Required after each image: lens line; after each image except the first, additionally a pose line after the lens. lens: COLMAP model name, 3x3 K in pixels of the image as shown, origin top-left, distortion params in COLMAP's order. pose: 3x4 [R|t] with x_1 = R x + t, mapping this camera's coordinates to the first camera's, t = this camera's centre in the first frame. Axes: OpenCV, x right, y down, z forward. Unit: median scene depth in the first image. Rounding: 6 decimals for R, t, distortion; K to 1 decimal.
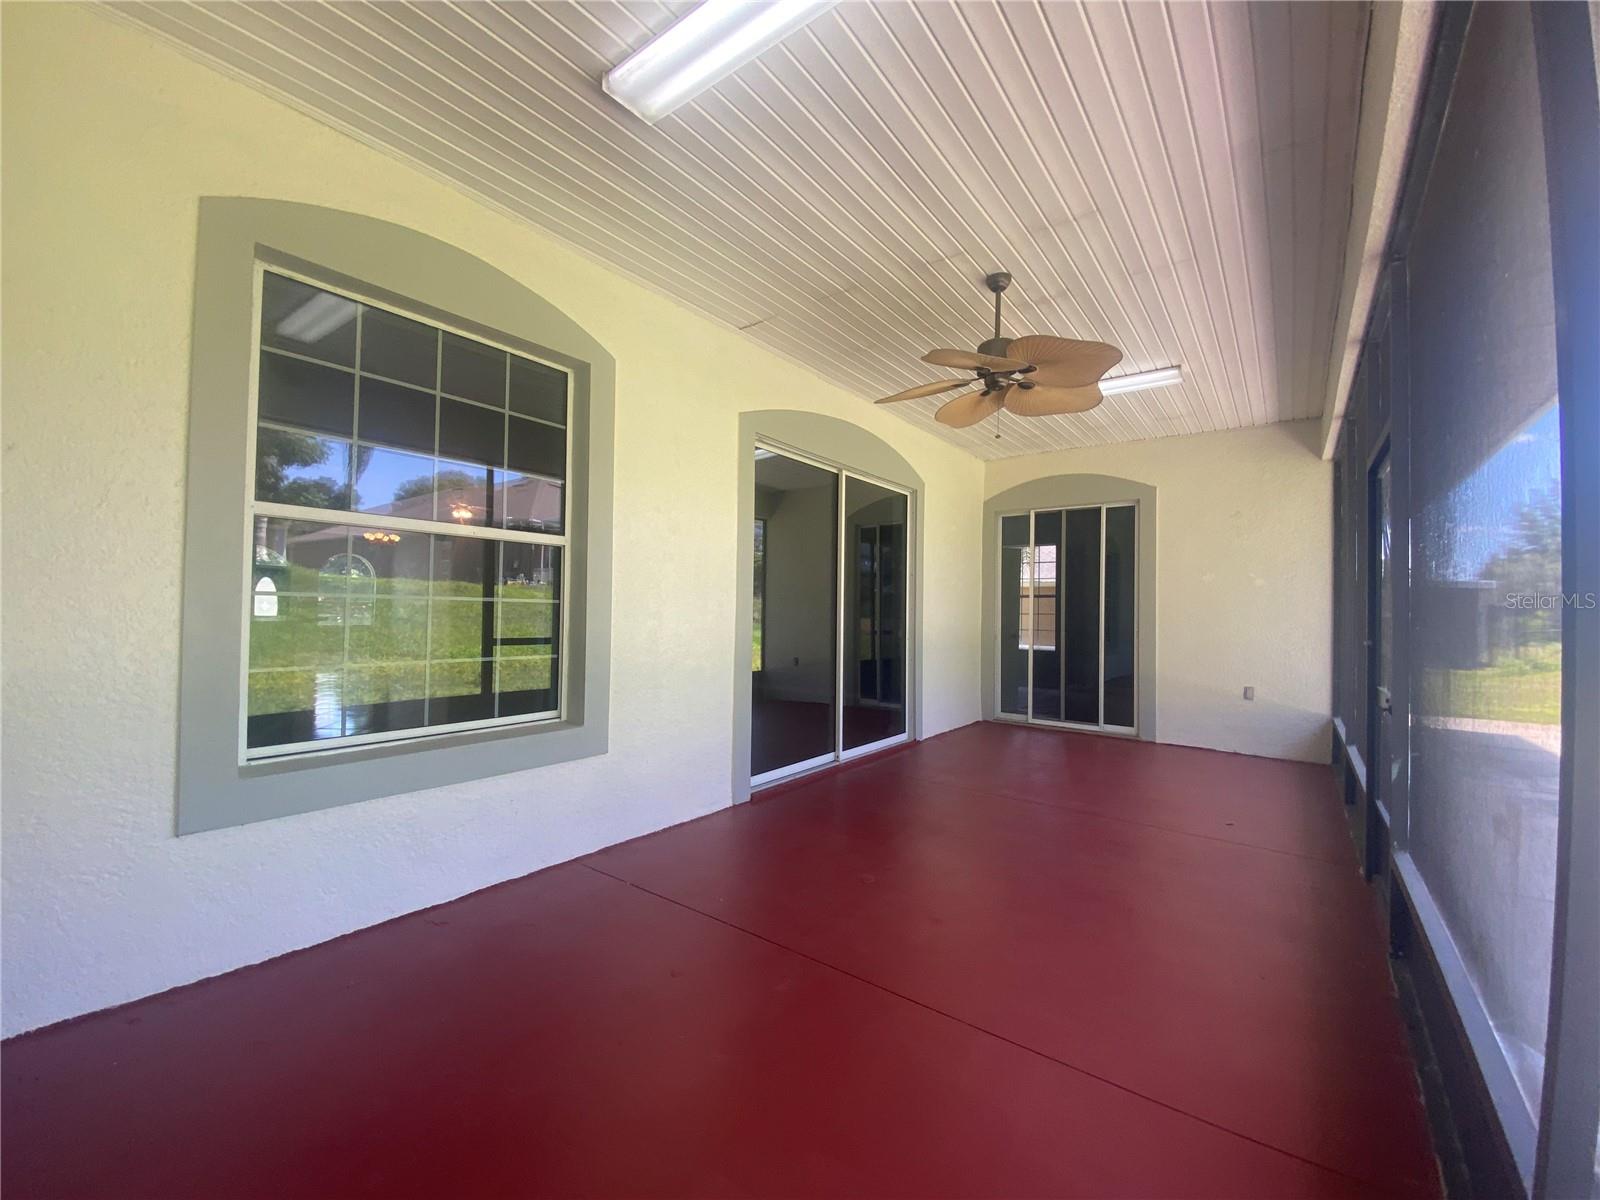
lens RADIAL K [[658.8, 0, 804.3], [0, 658.8, 599.6], [0, 0, 1]] dist [0.020295, -0.017199]
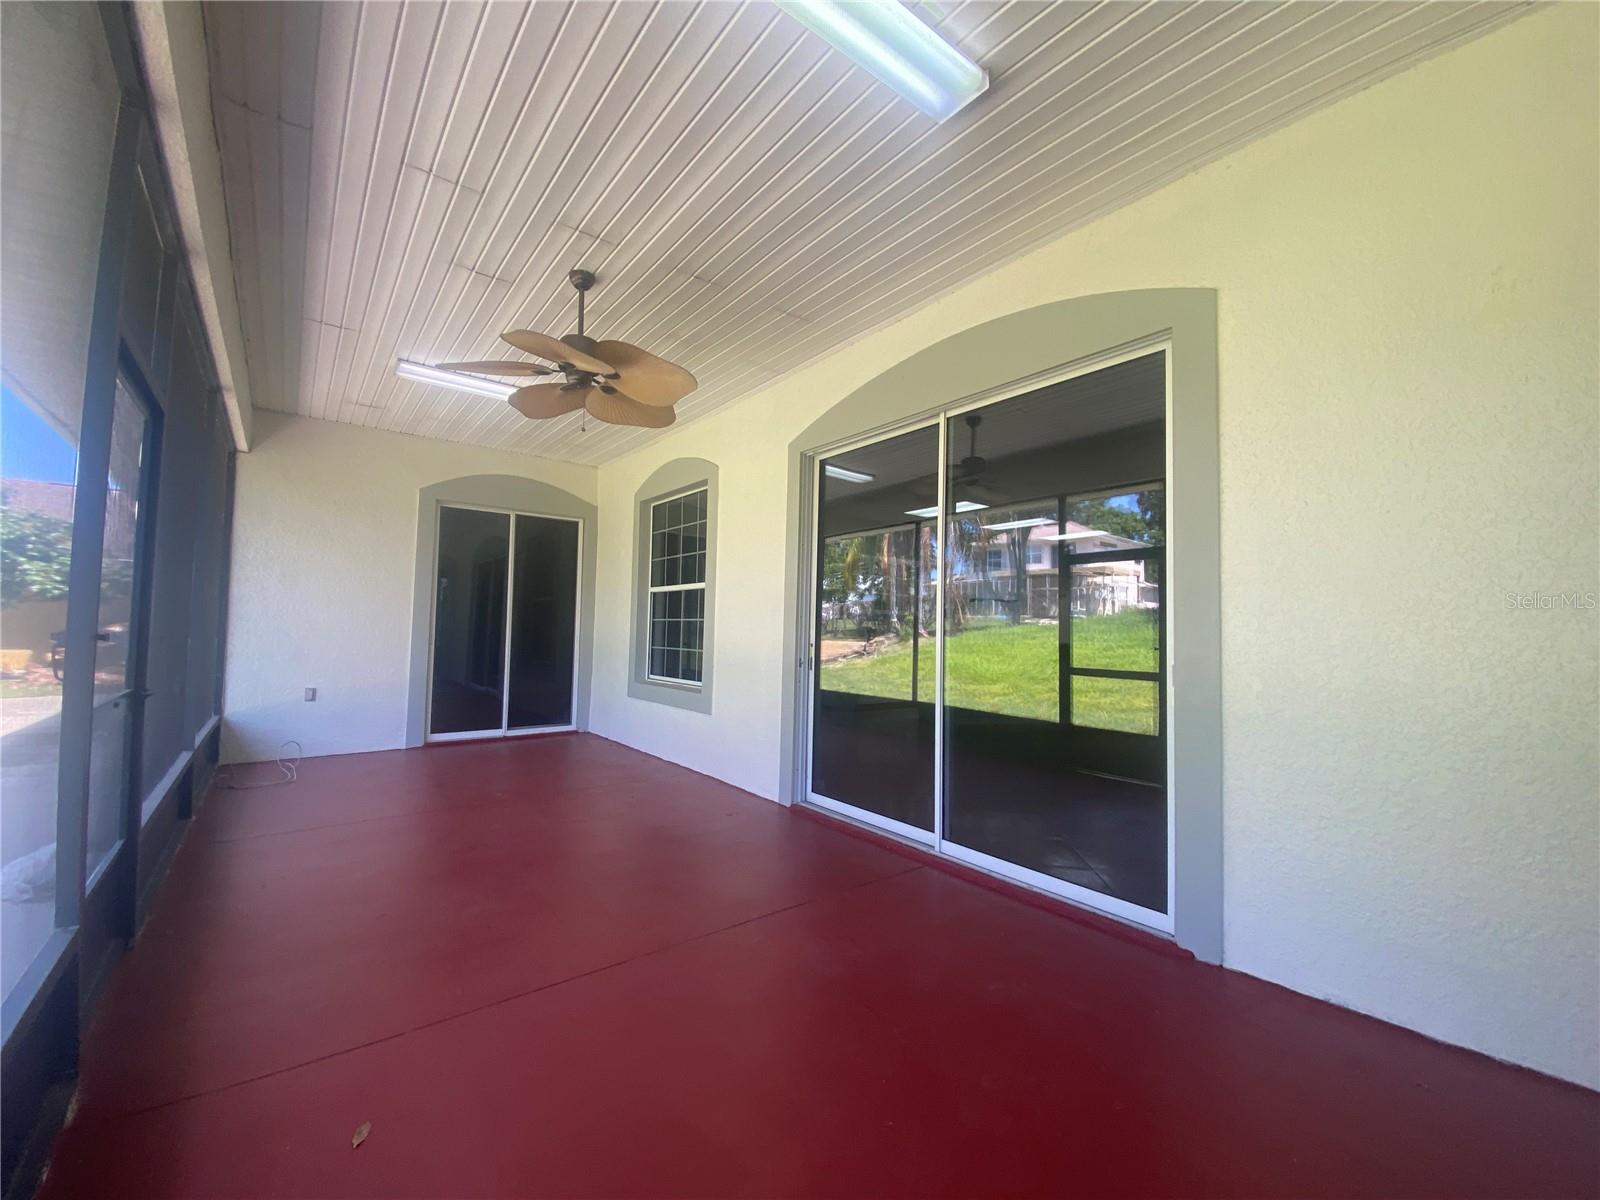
lens RADIAL K [[658.8, 0, 804.3], [0, 658.8, 599.6], [0, 0, 1]] dist [0.020295, -0.017199]
pose [[-0.274403, -0.078274, -0.958424, 0.985761], [-0.018914, 0.996928, -0.076003, 0.062721], [0.961429, -0.002728, -0.275041, 1.402520]]
